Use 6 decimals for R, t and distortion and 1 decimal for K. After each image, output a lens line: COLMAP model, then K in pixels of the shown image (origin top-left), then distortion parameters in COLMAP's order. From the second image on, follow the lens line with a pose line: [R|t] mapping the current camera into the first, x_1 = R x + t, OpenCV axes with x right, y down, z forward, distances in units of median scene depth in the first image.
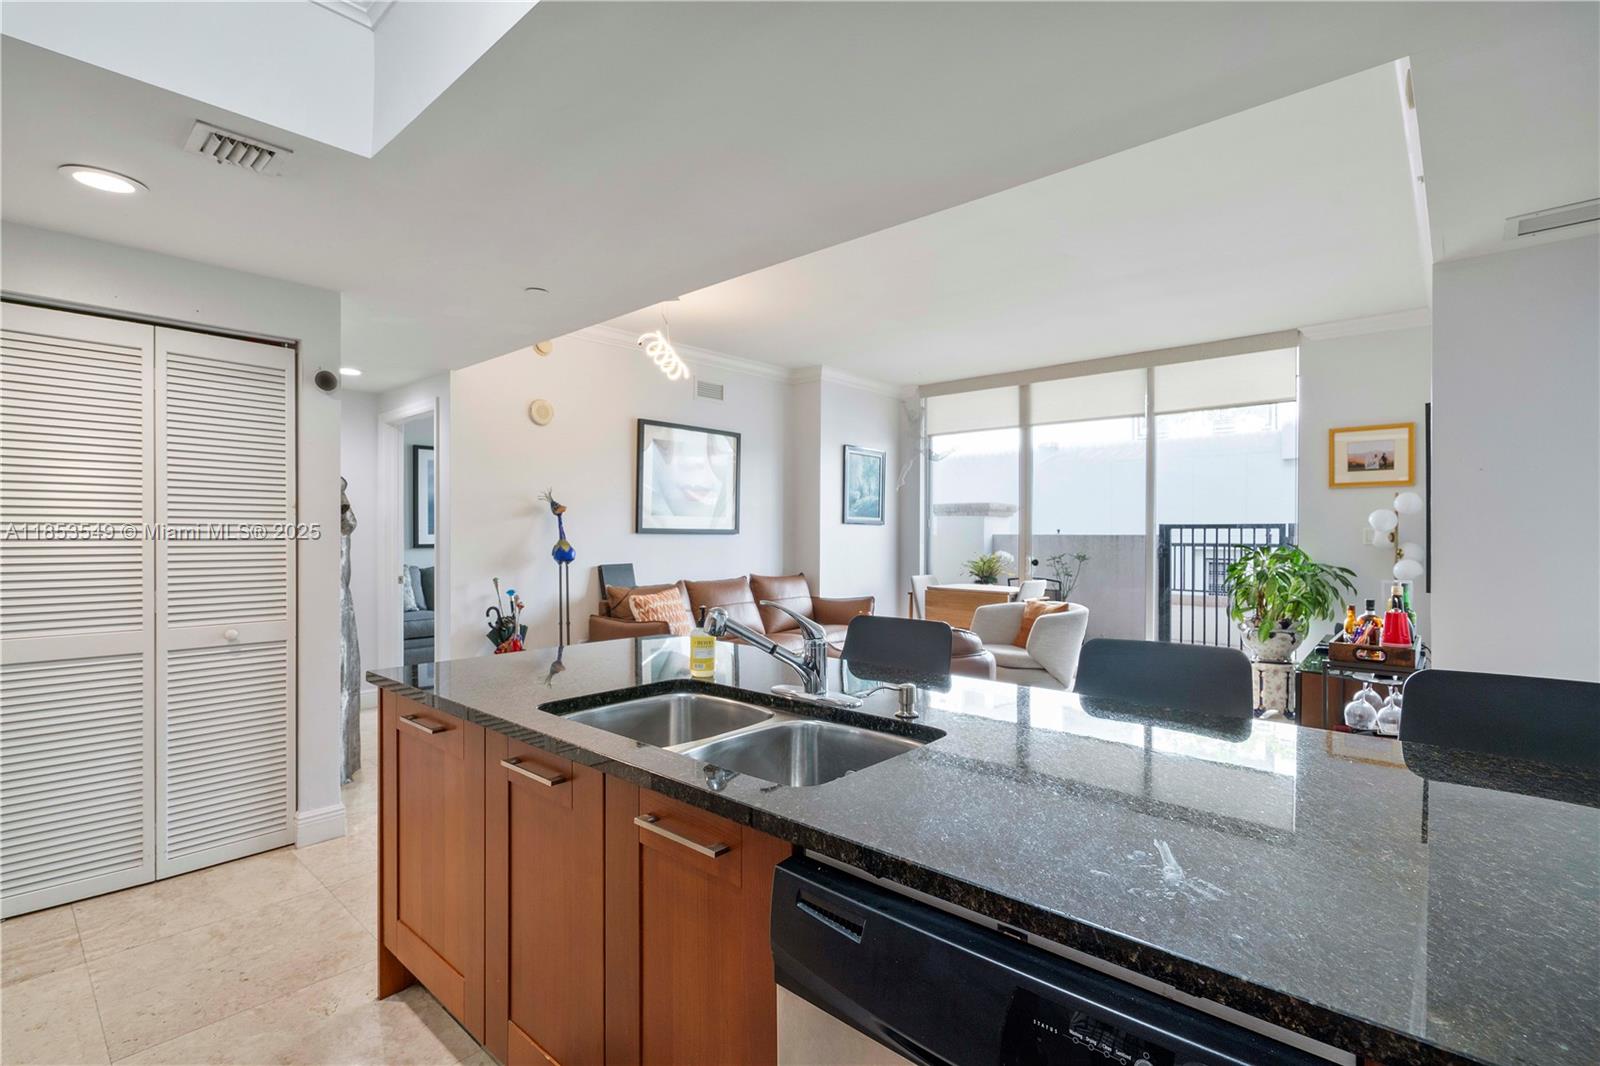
lens RADIAL K [[745.7, 0, 807.2], [0, 745.7, 534.8], [0, 0, 1]] dist [-0.008623, 0.006031]
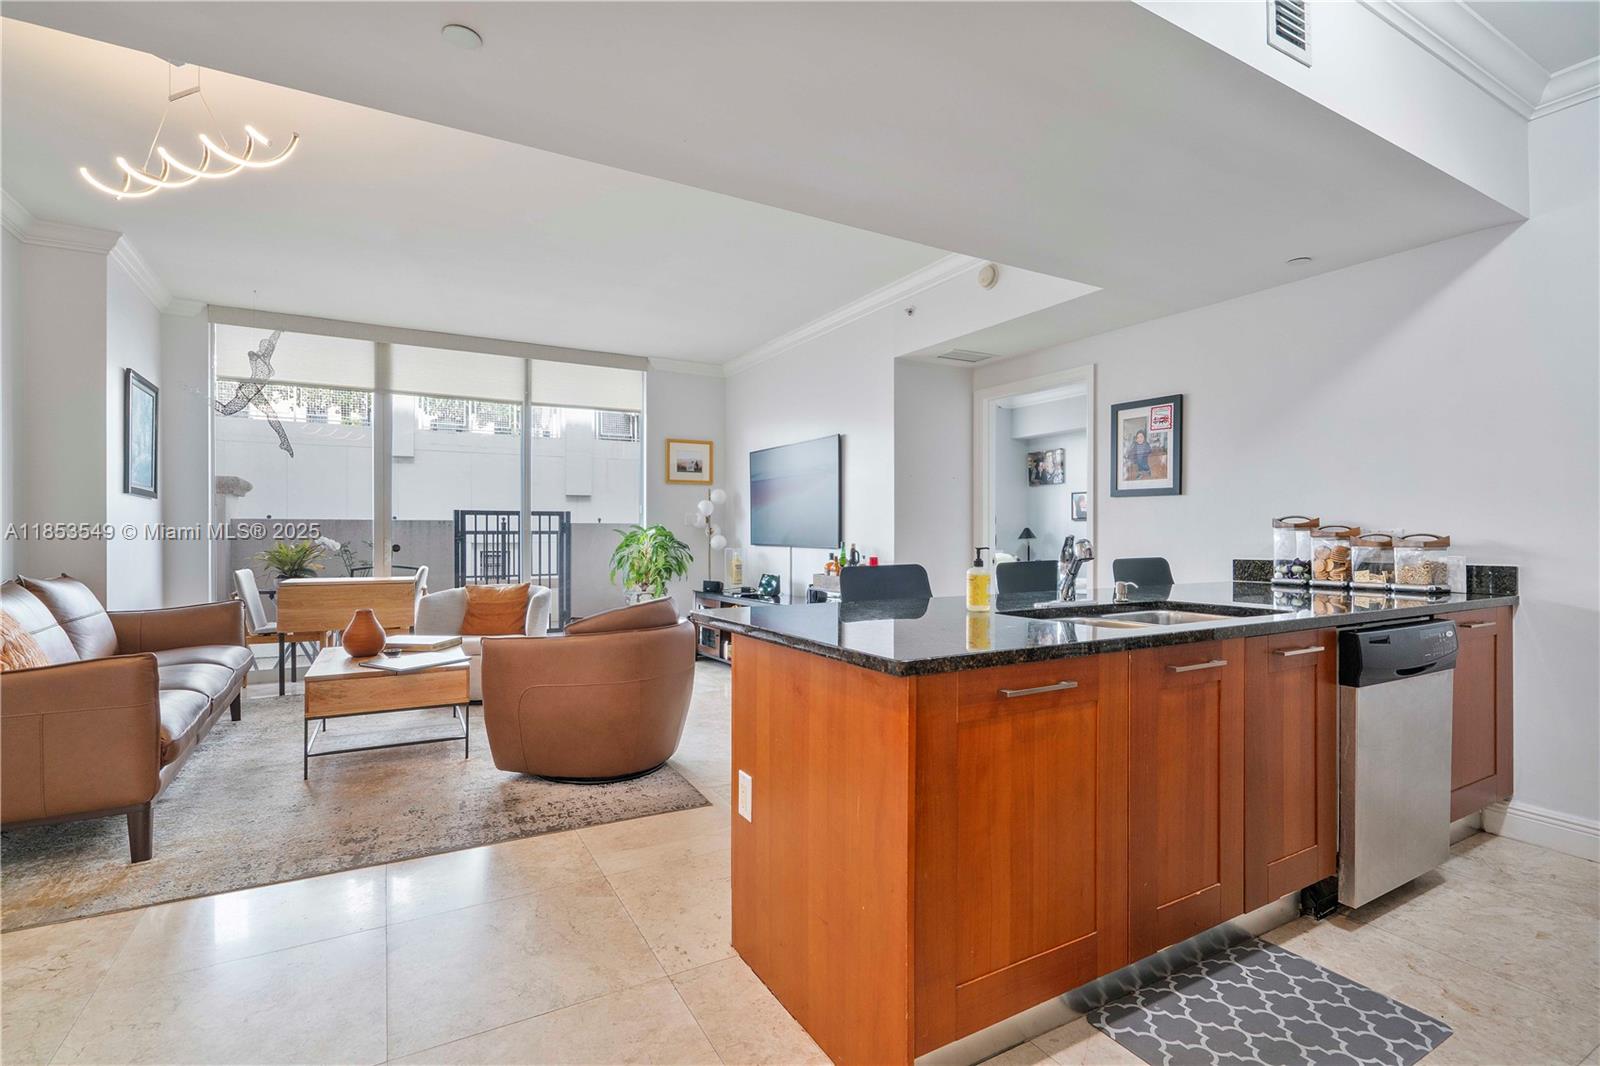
lens RADIAL K [[745.7, 0, 803.3], [0, 745.7, 536.4], [0, 0, 1]] dist [-0.008623, 0.006031]
pose [[0.318921, -0.005578, 0.947765, -0.436372], [0.004922, 0.999979, 0.004229, 0.025363], [-0.947769, 0.003316, 0.318942, 0.306403]]
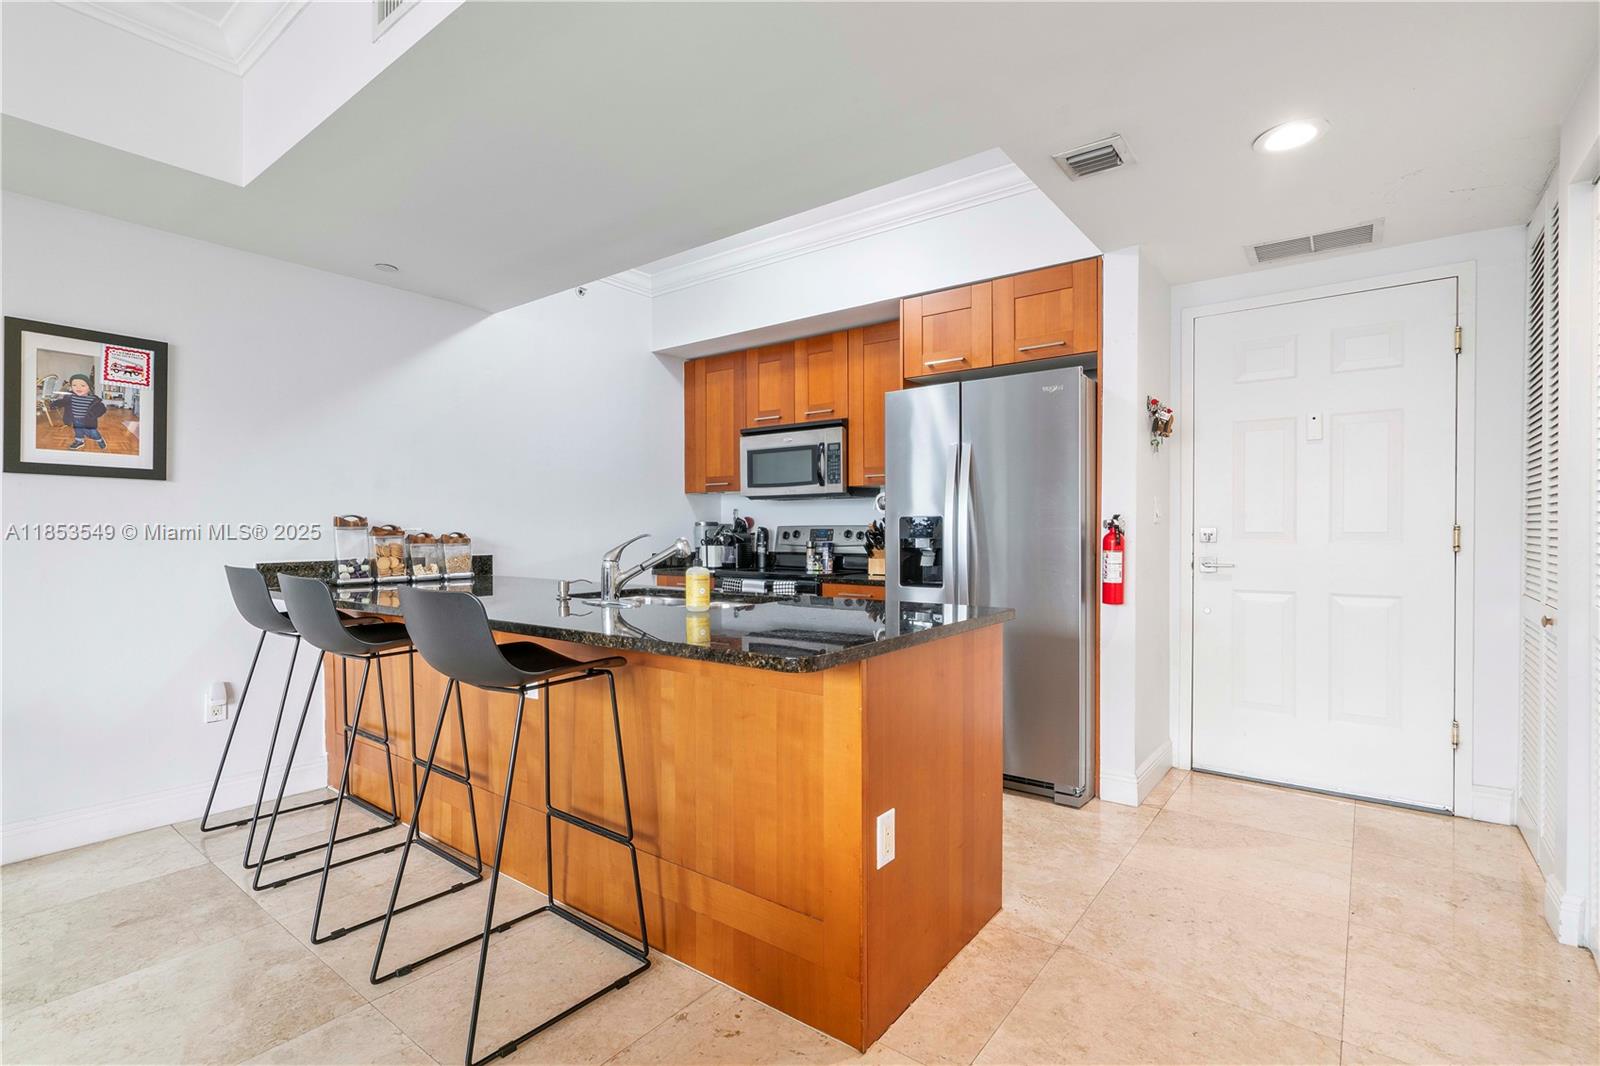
lens RADIAL K [[745.7, 0, 810.5], [0, 745.7, 532.6], [0, 0, 1]] dist [-0.008623, 0.006031]
pose [[-0.996493, 0.001720, -0.083662, -0.074942], [0.001103, 0.999972, 0.007424, 0.023693], [0.083673, 0.007305, -0.996467, 0.722249]]
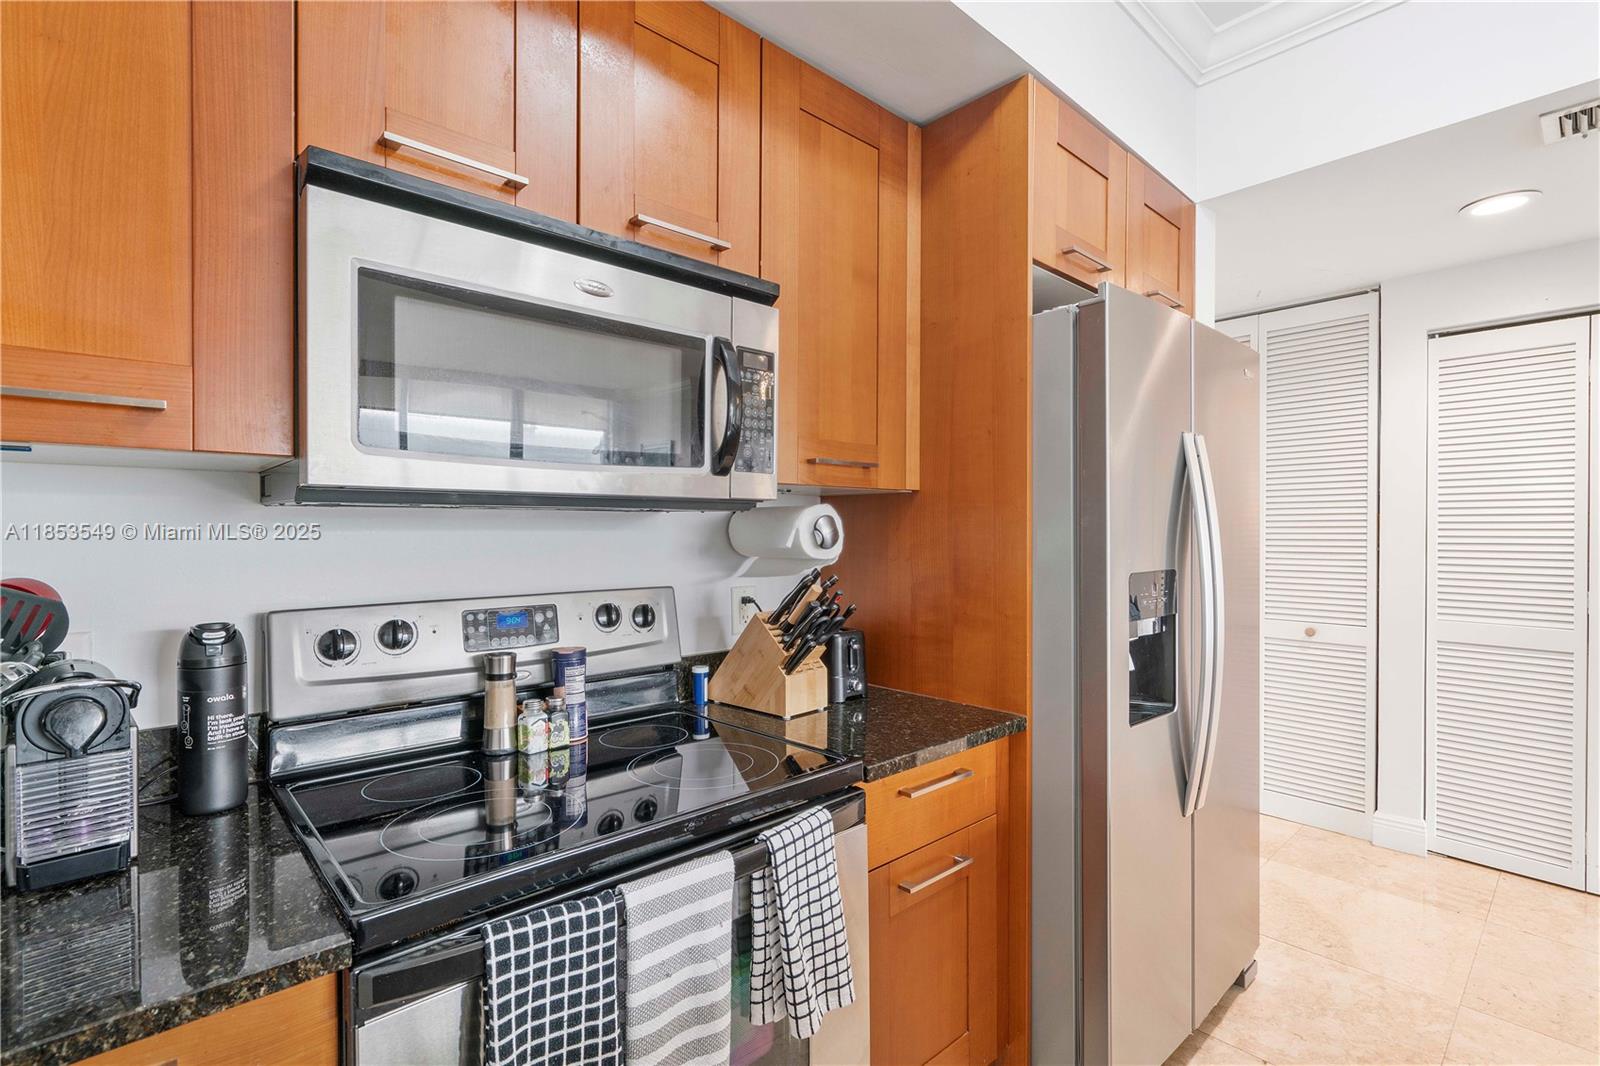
lens RADIAL K [[745.7, 0, 802.9], [0, 745.7, 535.8], [0, 0, 1]] dist [-0.008623, 0.006031]
pose [[-0.092420, 0.003112, -0.995715, 0.081623], [-0.002612, 0.999991, 0.003368, 0.001363], [0.995717, 0.002912, -0.092411, 0.035005]]
